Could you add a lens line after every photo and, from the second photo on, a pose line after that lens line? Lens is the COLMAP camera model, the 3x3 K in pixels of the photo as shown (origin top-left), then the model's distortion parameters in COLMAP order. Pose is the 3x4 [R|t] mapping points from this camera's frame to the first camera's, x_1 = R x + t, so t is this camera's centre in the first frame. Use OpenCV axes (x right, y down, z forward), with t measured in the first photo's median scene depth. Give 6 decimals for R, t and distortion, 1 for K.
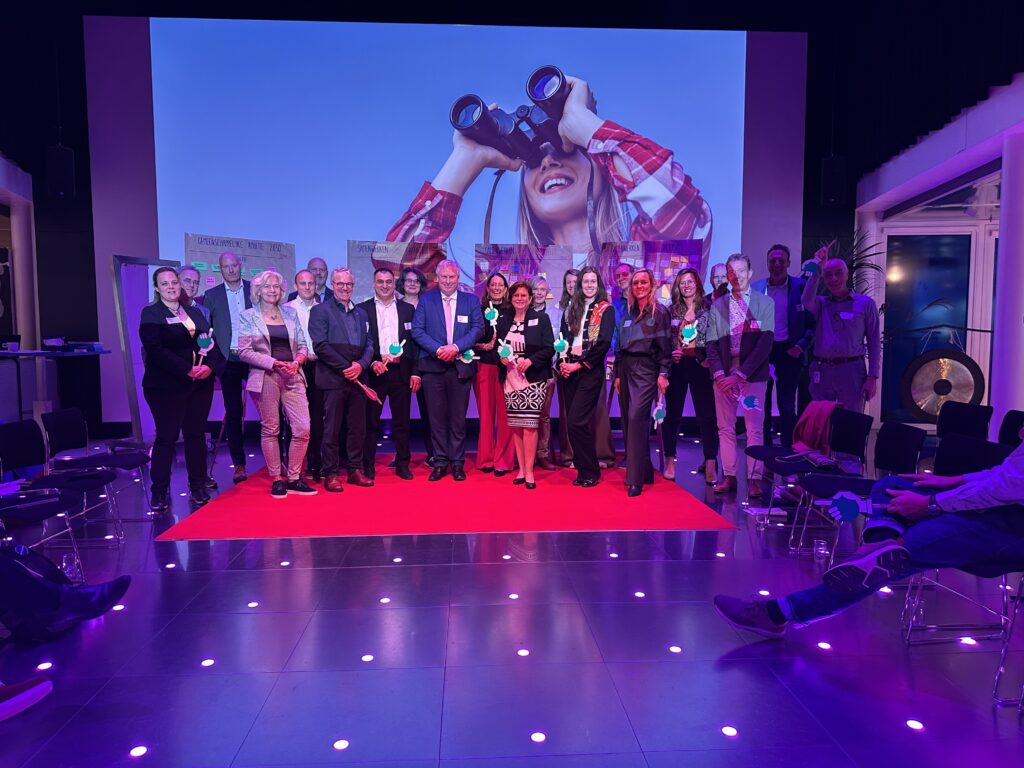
lens RADIAL K [[709.5, 0, 507.8], [0, 709.5, 391.2], [0, 0, 1]] dist [0.144110, -0.266291]
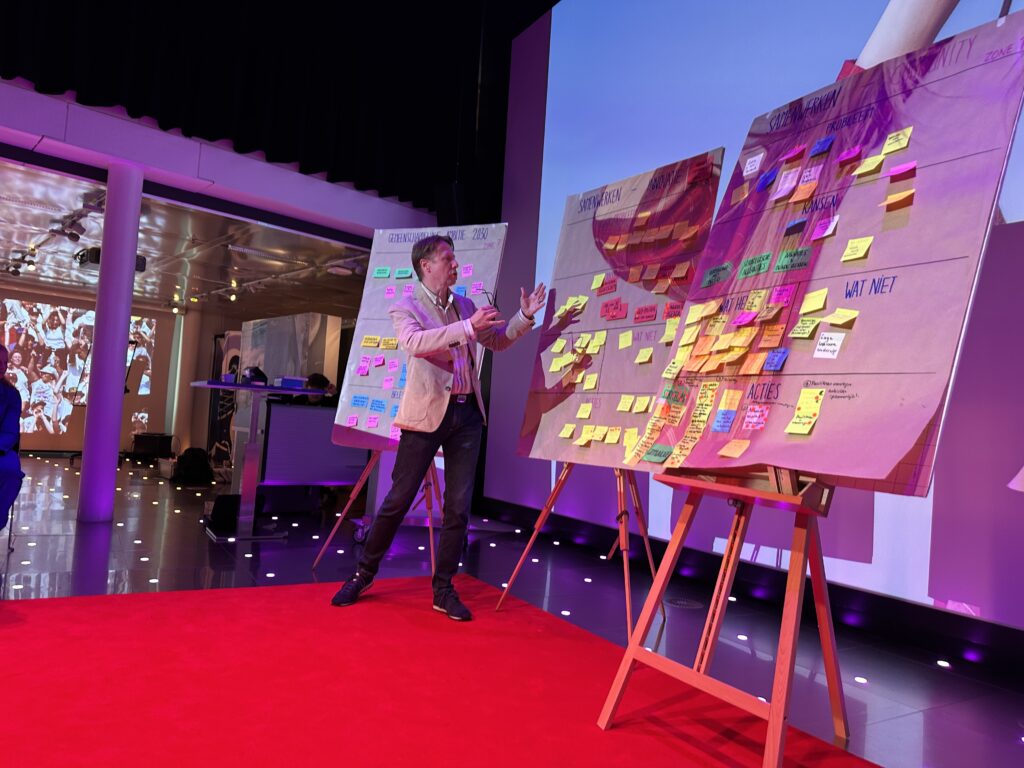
lens RADIAL K [[709.5, 0, 507.8], [0, 709.5, 391.2], [0, 0, 1]] dist [0.144110, -0.266291]
pose [[0.447719, -0.012247, -0.894090, 0.200892], [-0.135912, 0.987356, -0.081583, -0.013312], [0.883785, 0.158044, 0.440394, 0.631897]]
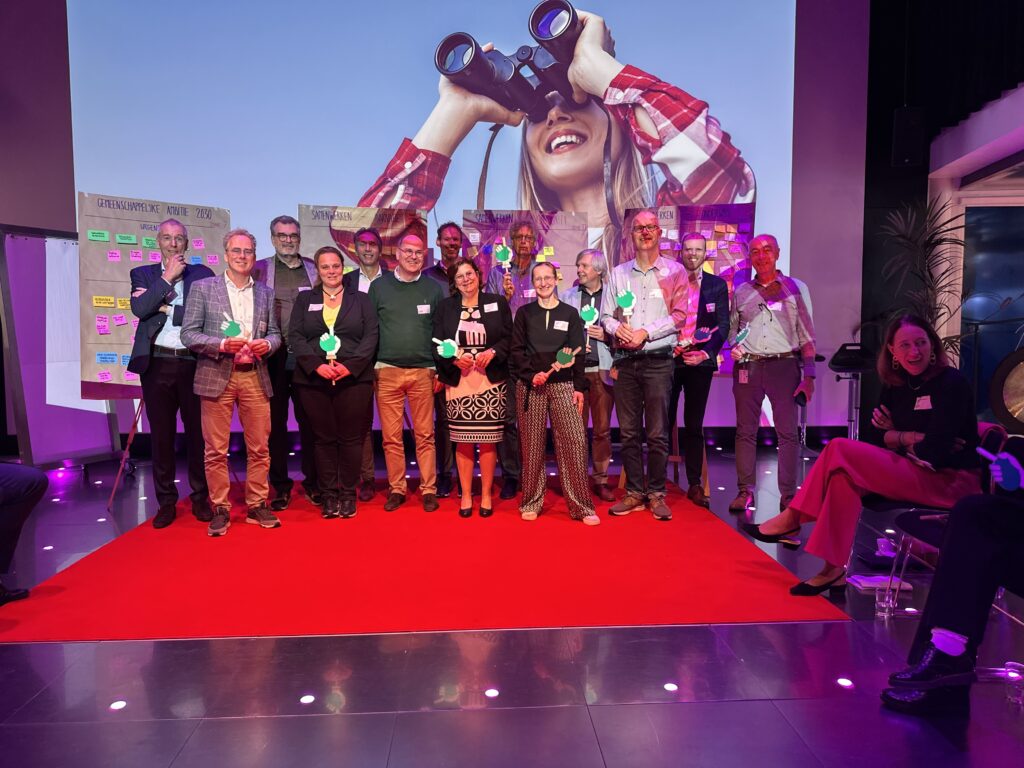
lens RADIAL K [[718.9, 0, 514.1], [0, 718.9, 380.6], [0, 0, 1]] dist [0.106200, -0.181291]
pose [[0.999996, -0.000768, 0.002560, 0.006860], [0.000793, 0.999950, -0.009949, -0.009798], [-0.002552, 0.009951, 0.999947, 0.178944]]
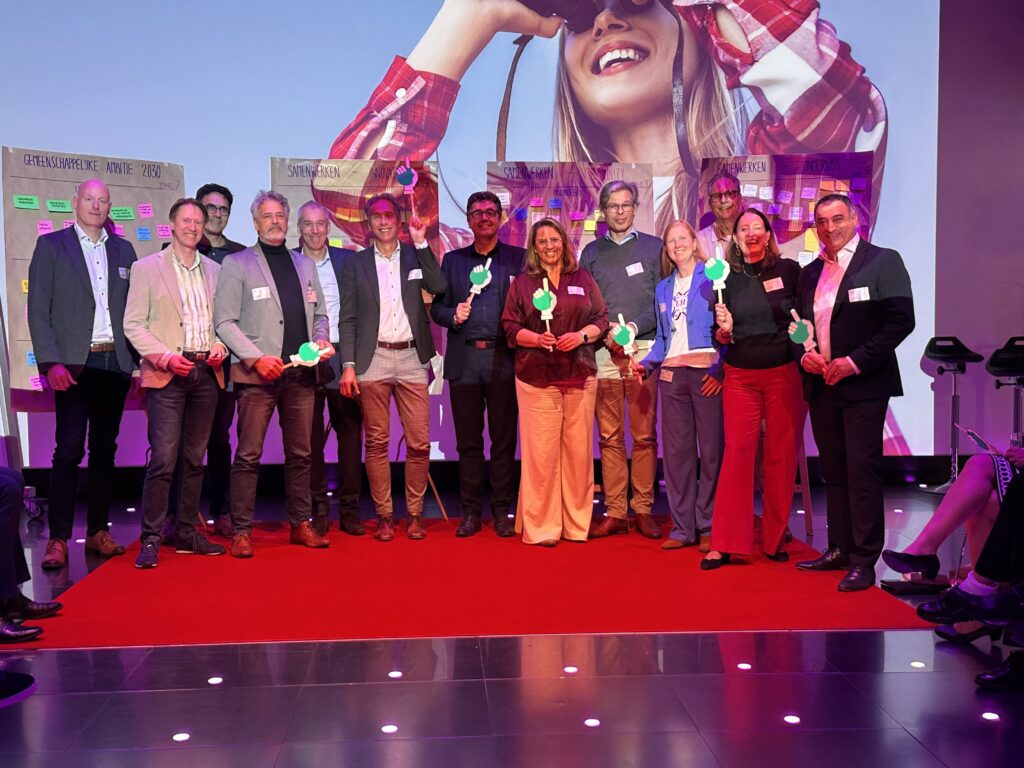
lens RADIAL K [[1302.2, 0, 509.8], [0, 1302.2, 401.7], [0, 0, 1]] dist [0.101997, 0.011967]
pose [[0.999979, -0.006258, 0.001729, -0.025609], [0.006290, 0.999796, -0.019210, 0.010678], [-0.001609, 0.019220, 0.999814, -0.064868]]
